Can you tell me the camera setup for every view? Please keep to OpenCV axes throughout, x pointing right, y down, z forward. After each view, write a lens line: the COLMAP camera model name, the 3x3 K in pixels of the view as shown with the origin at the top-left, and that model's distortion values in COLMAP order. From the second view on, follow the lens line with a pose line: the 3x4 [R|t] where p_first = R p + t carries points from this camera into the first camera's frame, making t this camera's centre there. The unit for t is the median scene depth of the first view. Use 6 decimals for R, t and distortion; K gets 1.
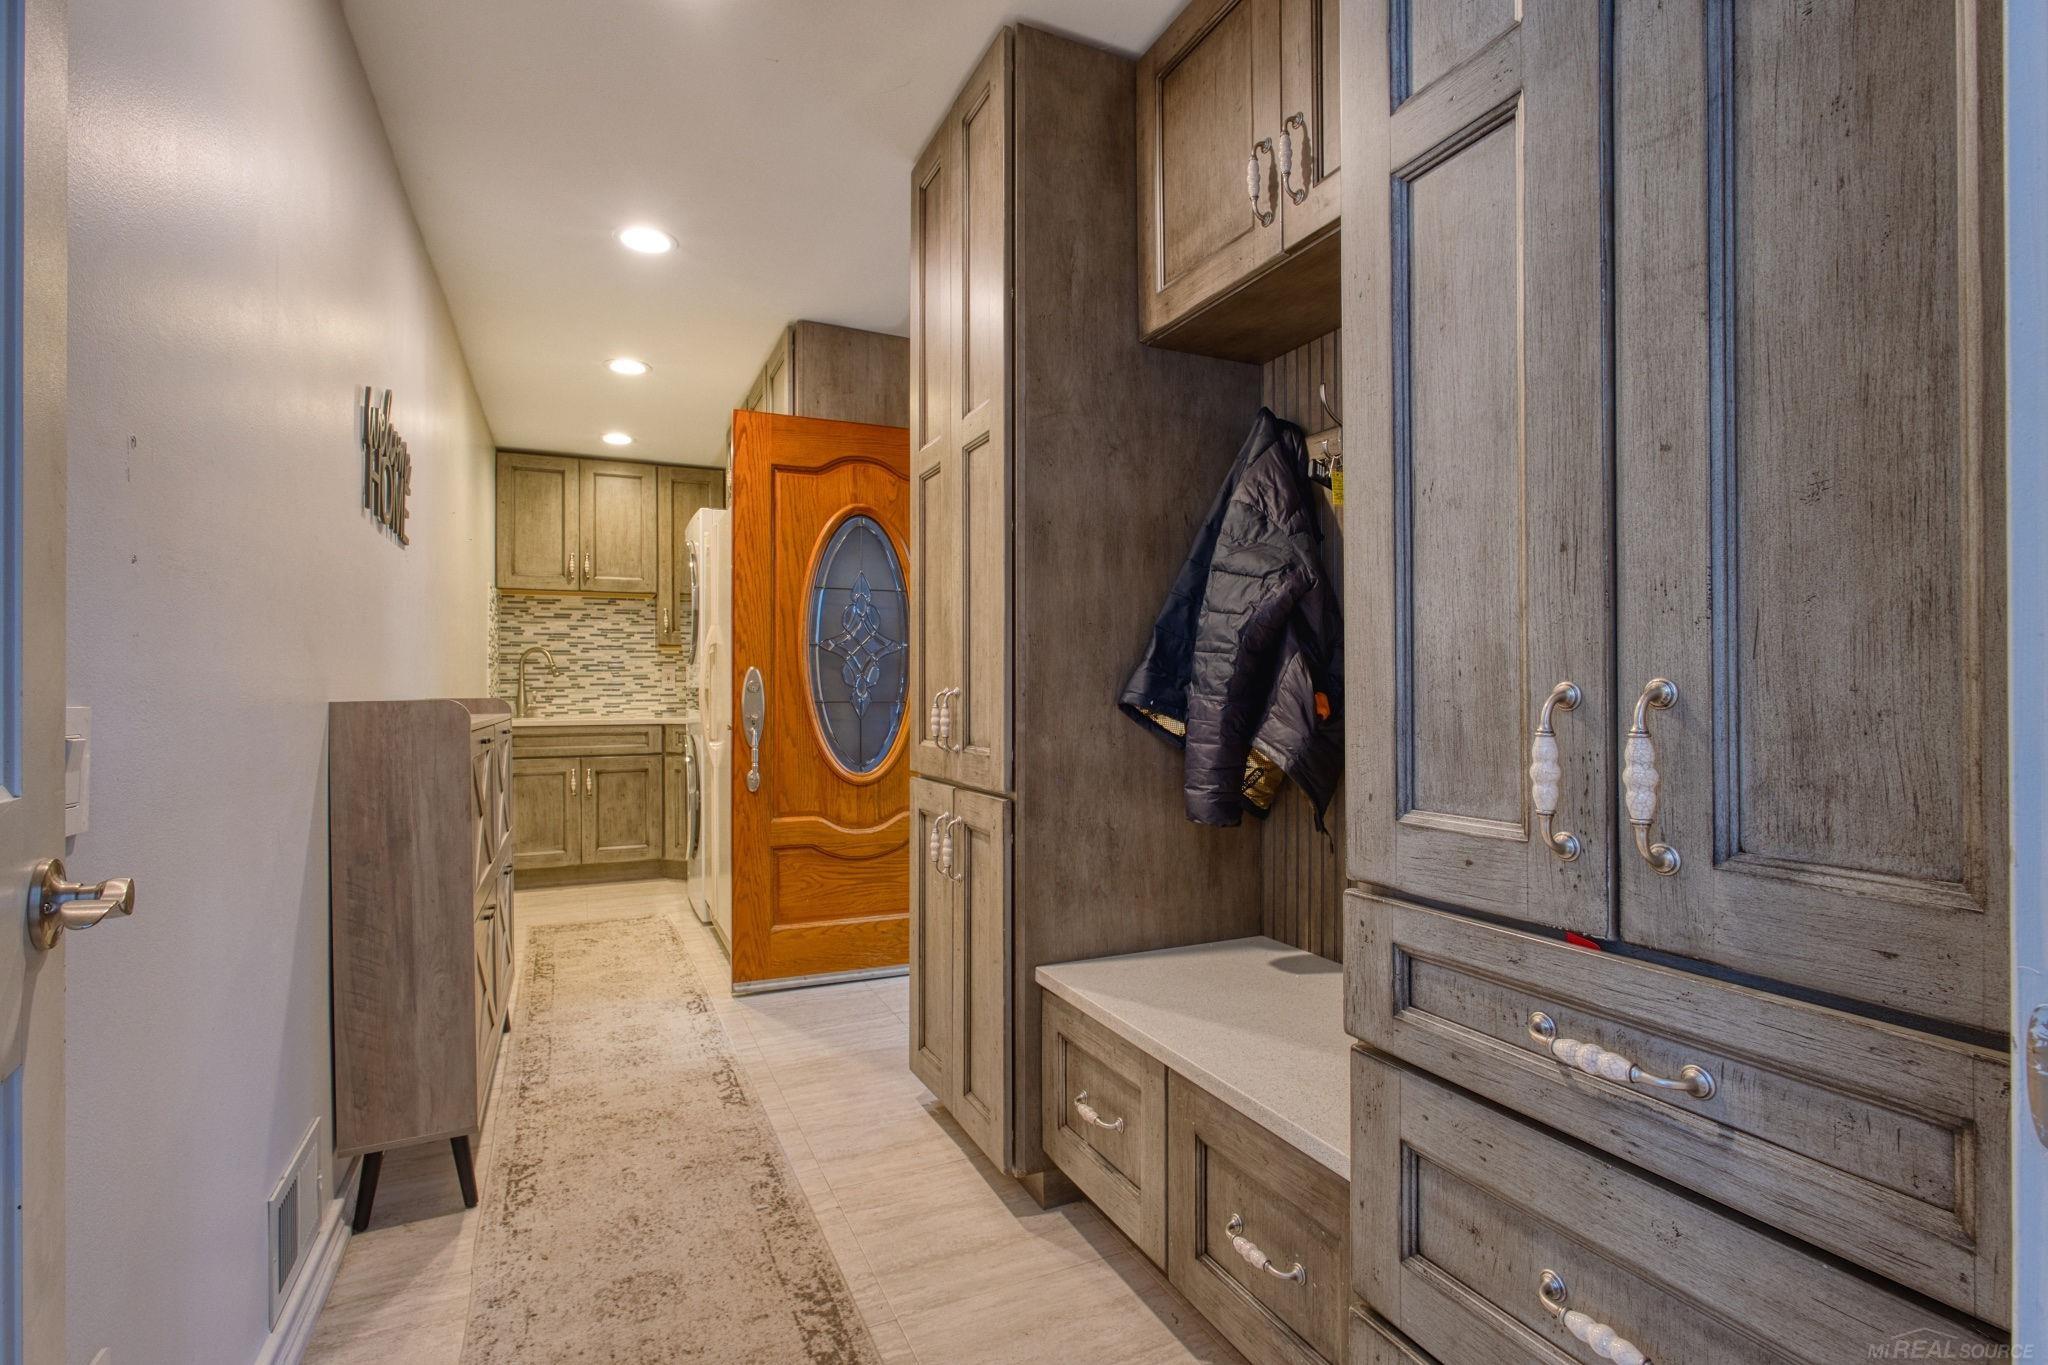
lens RADIAL K [[944.9, 0, 1024.0], [0, 944.9, 682.5], [0, 0, 1]] dist [-0.010433, 0.000242]
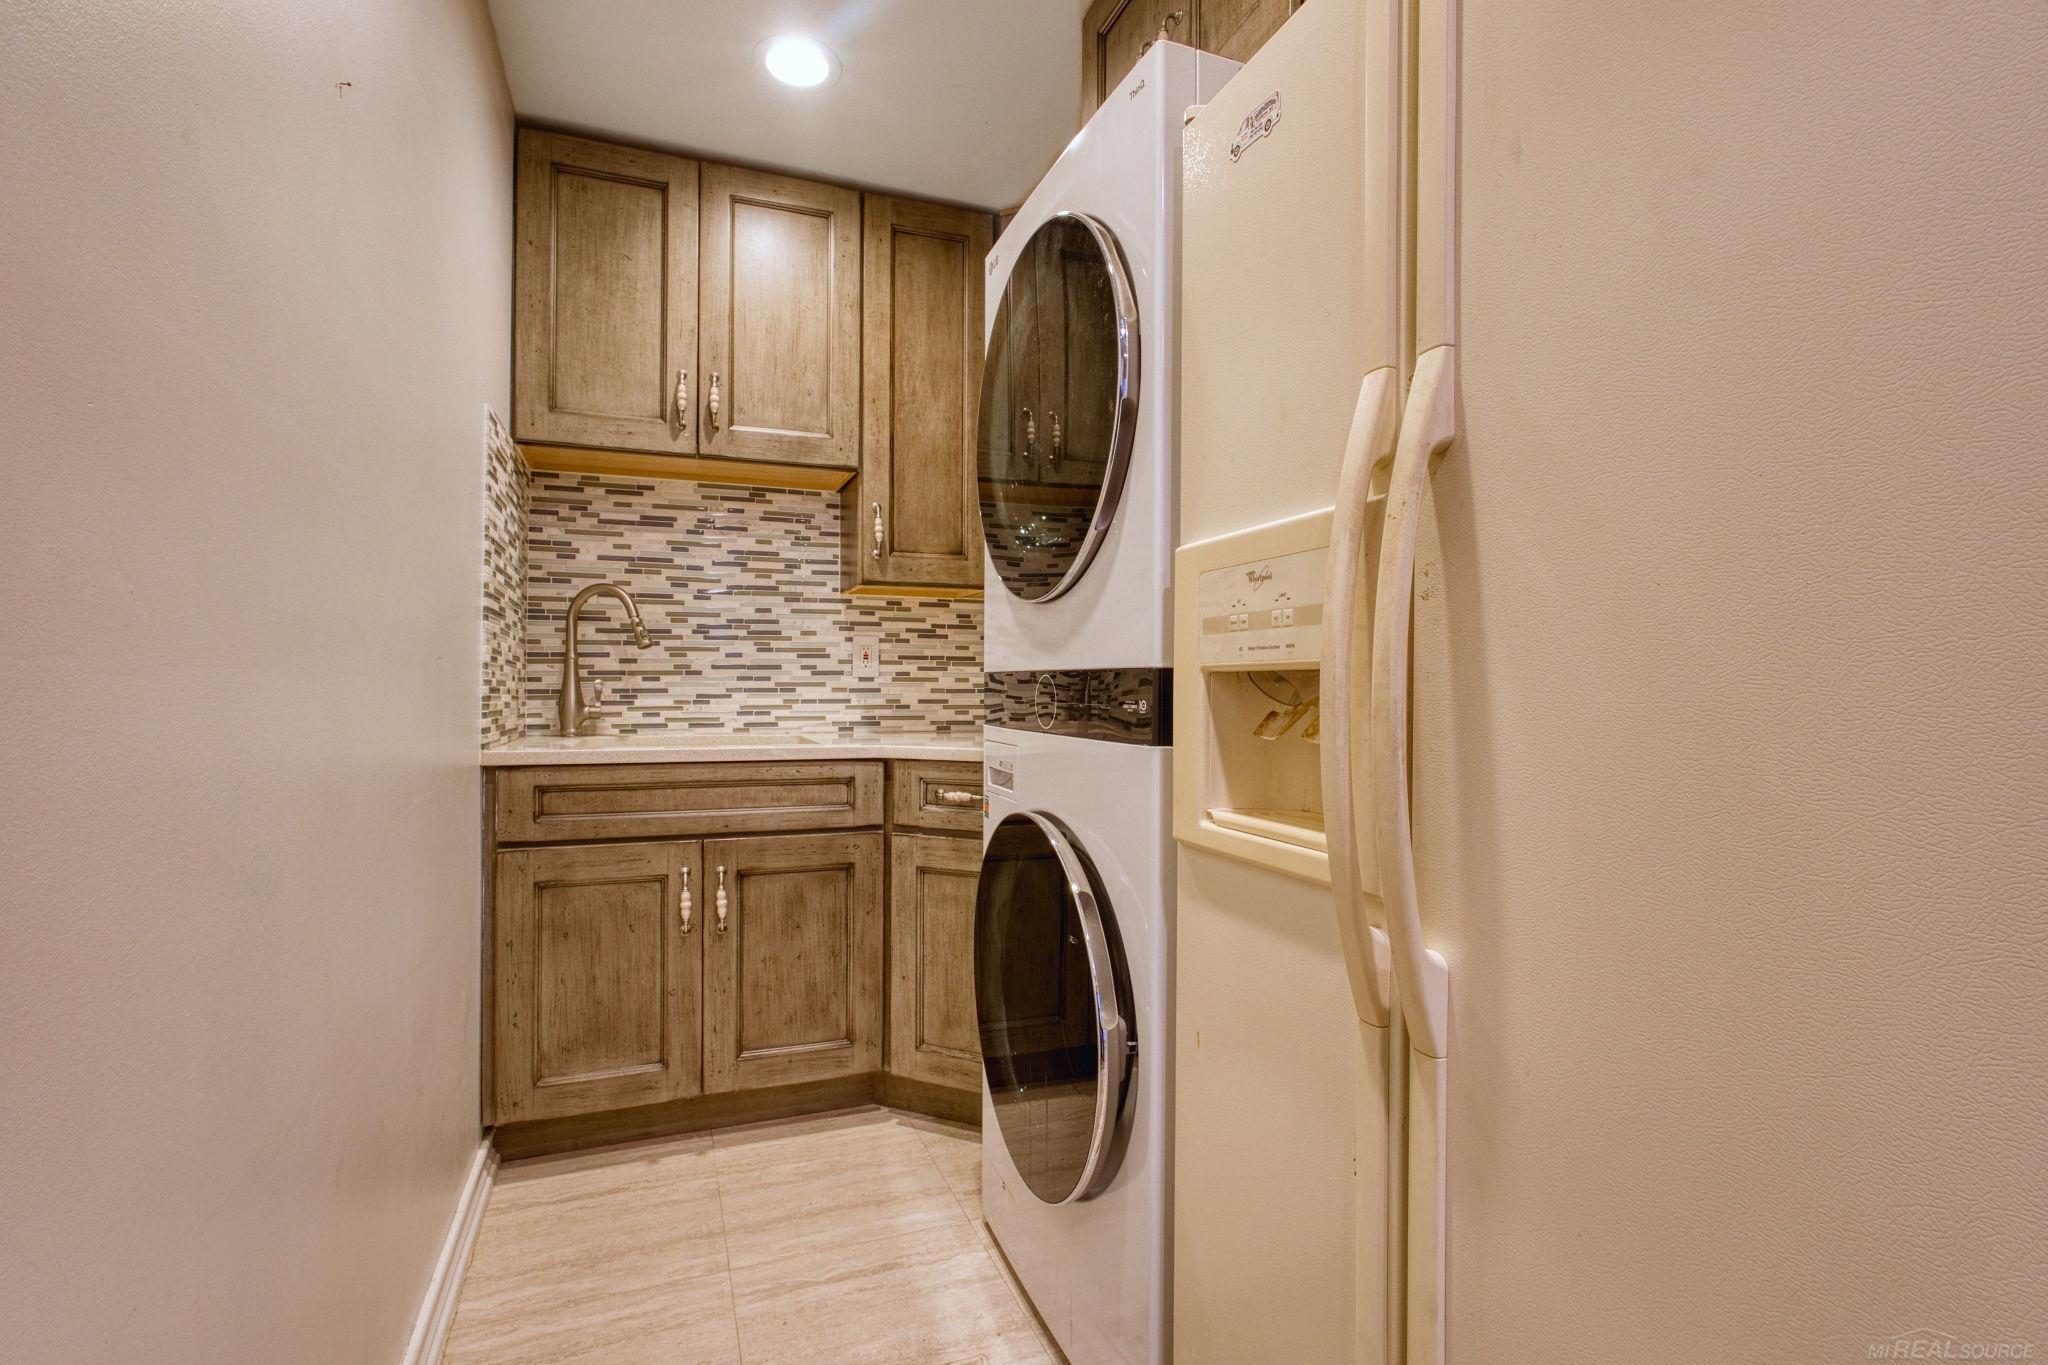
lens RADIAL K [[944.9, 0, 1024.0], [0, 944.9, 682.5], [0, 0, 1]] dist [-0.010433, 0.000242]
pose [[0.997879, 0.010420, -0.064262, -0.279714], [-0.010197, 0.999941, 0.003797, 0.006859], [0.064297, -0.003133, 0.997926, 0.548828]]
